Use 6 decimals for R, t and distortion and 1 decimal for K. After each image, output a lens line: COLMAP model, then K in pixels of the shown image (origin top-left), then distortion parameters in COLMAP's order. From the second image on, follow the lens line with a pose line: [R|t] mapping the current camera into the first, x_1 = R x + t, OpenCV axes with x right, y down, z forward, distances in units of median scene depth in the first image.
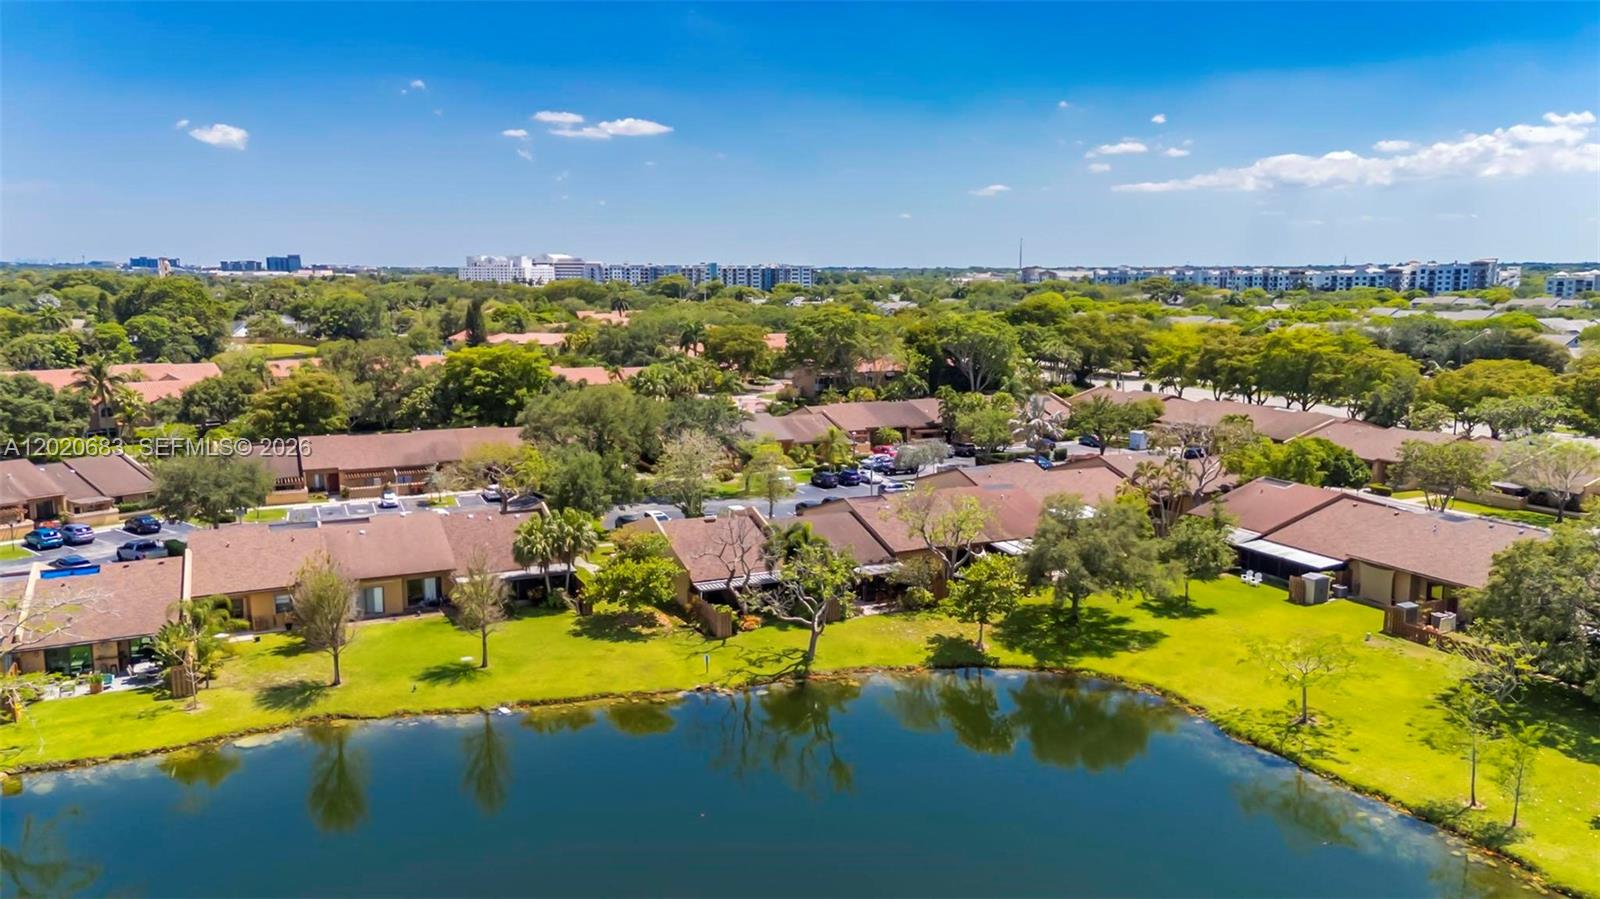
lens RADIAL K [[1183.4, 0, 793.7], [0, 1183.4, 452.1], [0, 0, 1]] dist [0.068256, 0.017432]
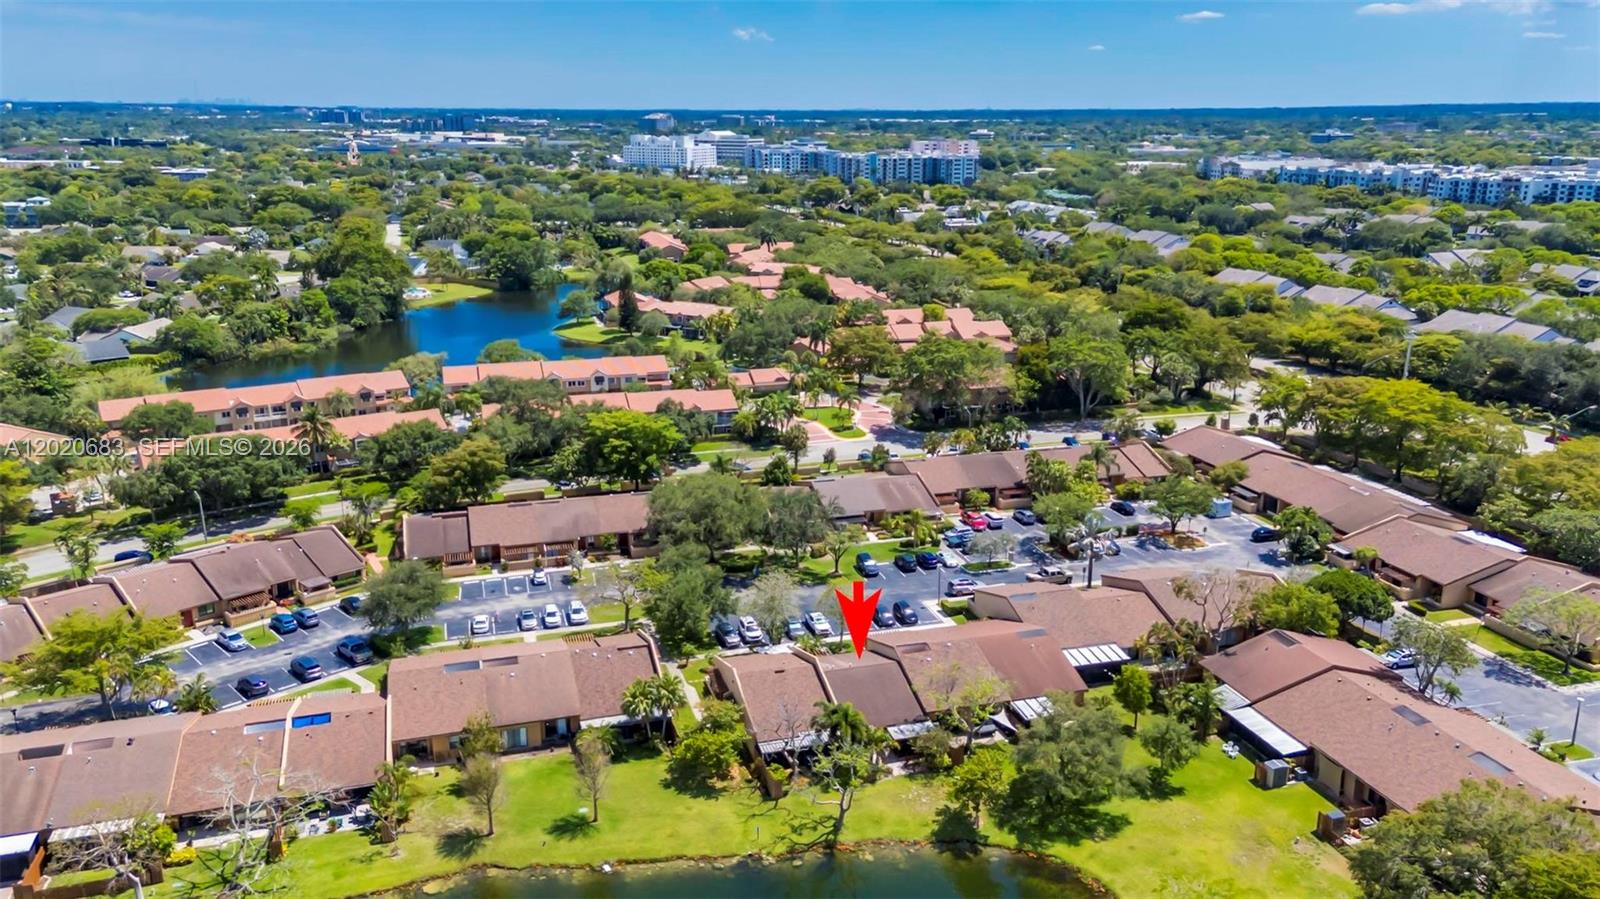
lens RADIAL K [[1216.7, 0, 793.1], [0, 1216.7, 448.1], [0, 0, 1]] dist [0.073796, 0.007485]
pose [[0.990003, 0.038392, -0.135720, 0.105864], [-0.021771, 0.992305, 0.121891, -0.326347], [0.139356, -0.117717, 0.983221, -0.224623]]
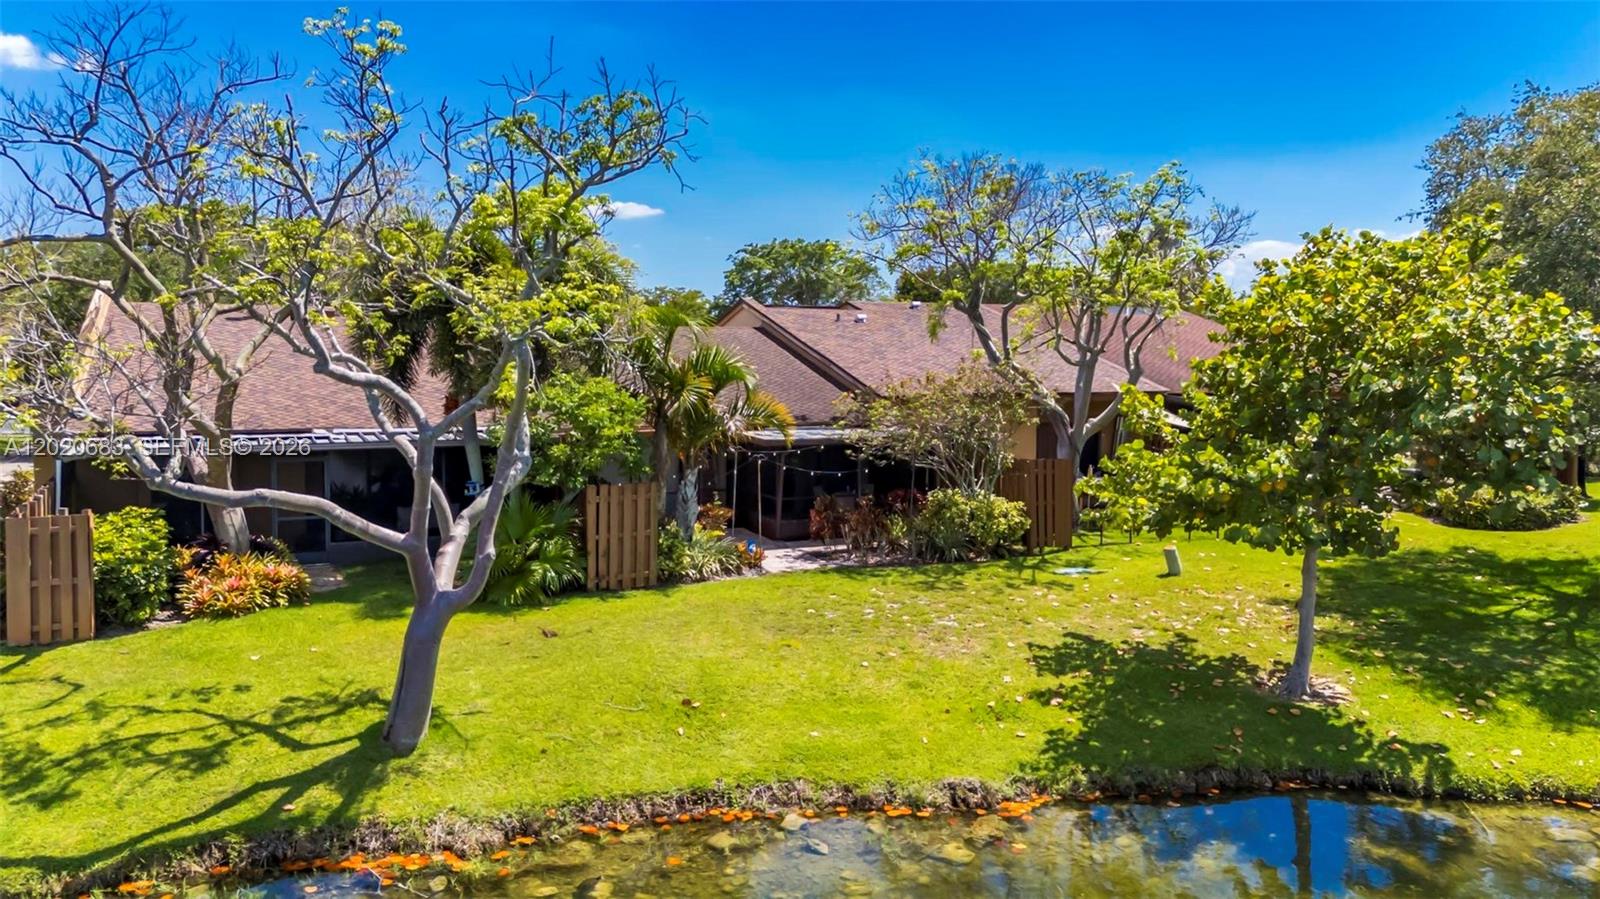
lens RADIAL K [[1183.4, 0, 793.7], [0, 1183.4, 452.1], [0, 0, 1]] dist [0.068256, 0.017432]
pose [[0.999936, 0.005096, 0.010110, 0.057223], [-0.004373, 0.997520, -0.070252, 0.116569], [-0.010443, 0.070203, 0.997478, 0.667787]]
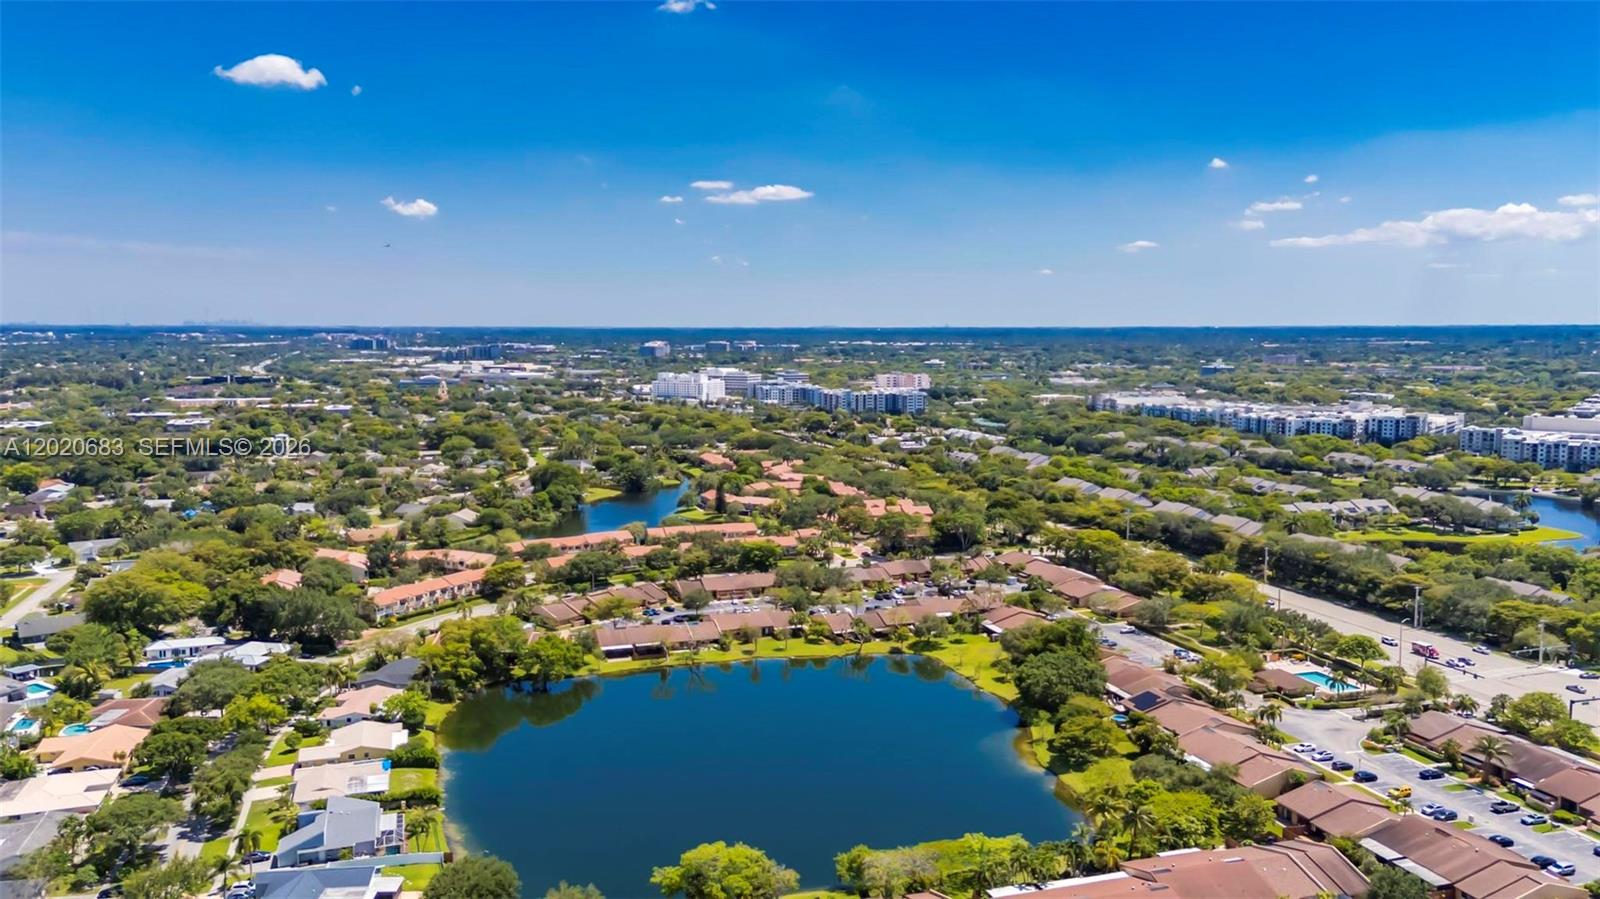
lens RADIAL K [[1216.7, 0, 793.1], [0, 1216.7, 448.1], [0, 0, 1]] dist [0.073796, 0.007485]
pose [[0.993352, 0.012956, -0.114386, 0.217018], [-0.018117, 0.998859, -0.044195, -0.287892], [0.113683, 0.045973, 0.992453, -2.781346]]
